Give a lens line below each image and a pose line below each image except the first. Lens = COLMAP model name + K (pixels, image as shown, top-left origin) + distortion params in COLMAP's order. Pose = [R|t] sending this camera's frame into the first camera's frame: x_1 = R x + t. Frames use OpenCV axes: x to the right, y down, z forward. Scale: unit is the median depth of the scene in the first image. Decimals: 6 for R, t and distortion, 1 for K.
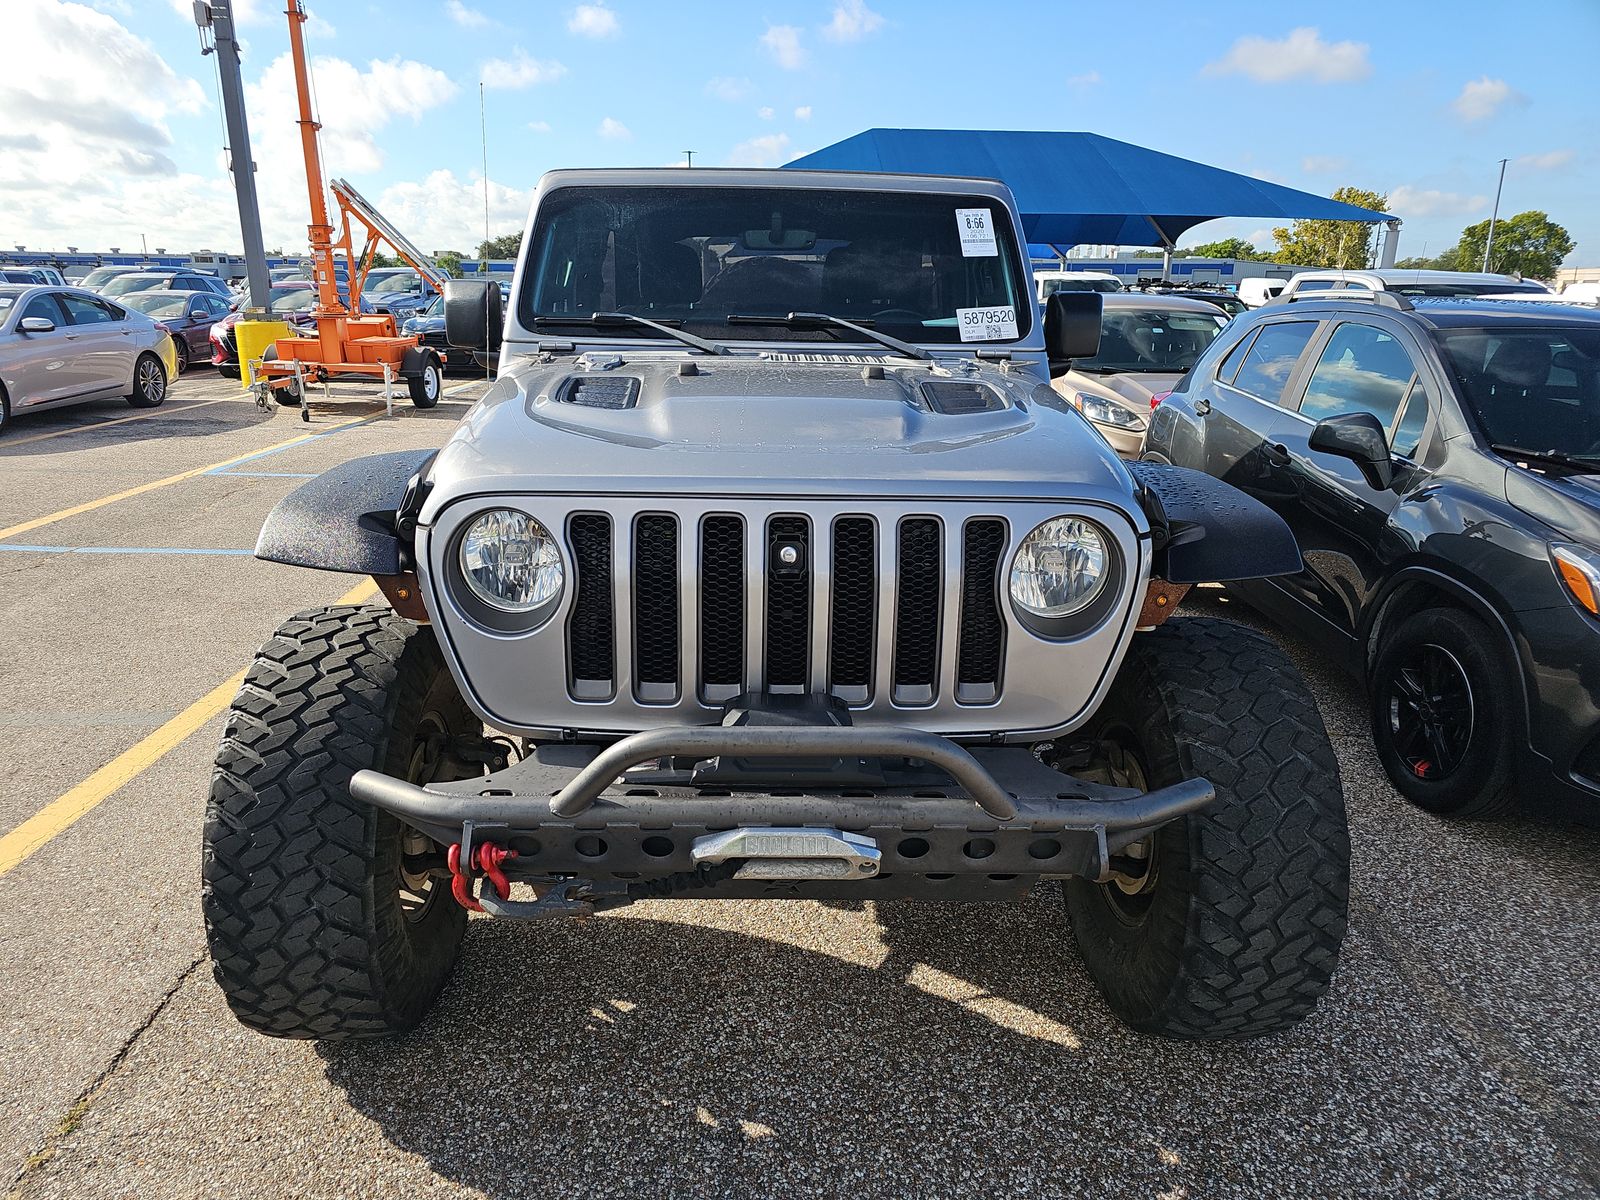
lens RADIAL K [[1042.7, 0, 796.3], [0, 1042.7, 579.4], [0, 0, 1]] dist [0.000236, -0.000140]
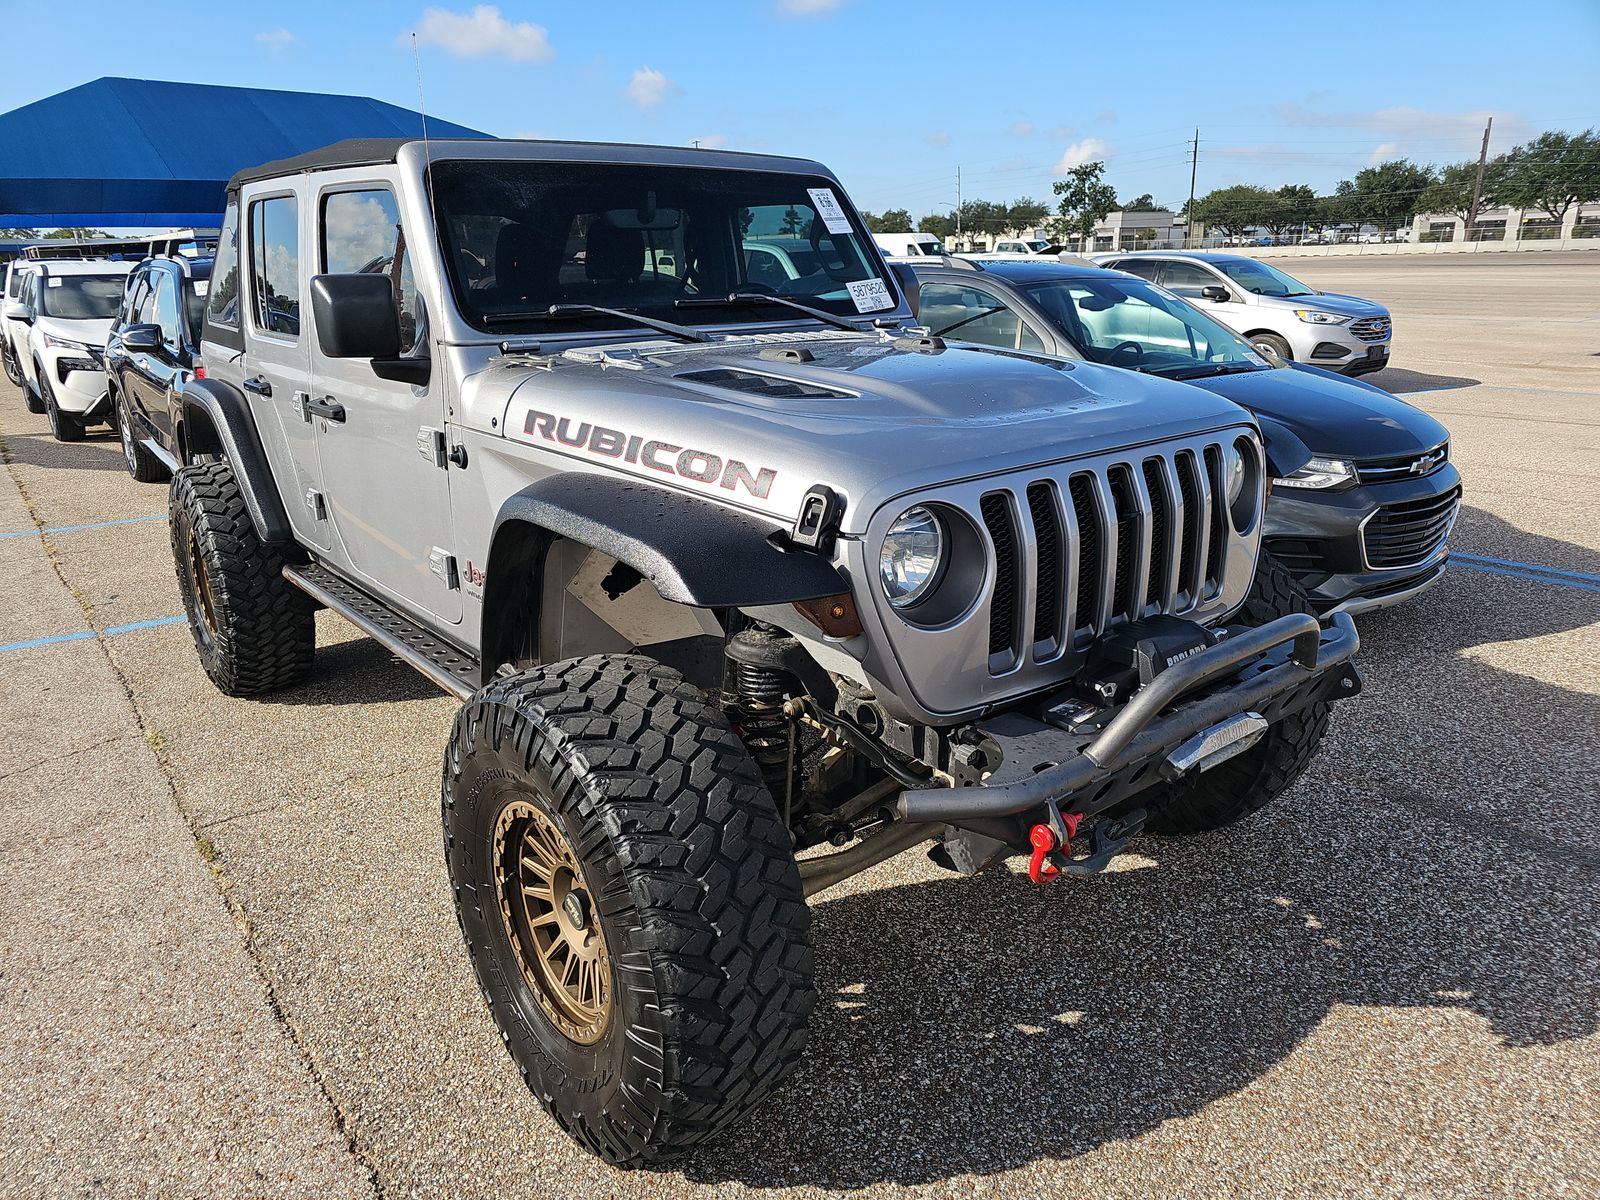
lens RADIAL K [[1036.9, 0, 800.0], [0, 1036.9, 600.0], [0, 0, 1]] dist [0.030948, -0.003624]
pose [[0.811734, -0.214521, 0.543203, -0.552572], [0.192610, 0.976393, 0.097769, -0.055536], [-0.551353, 0.025264, 0.833890, 0.145522]]
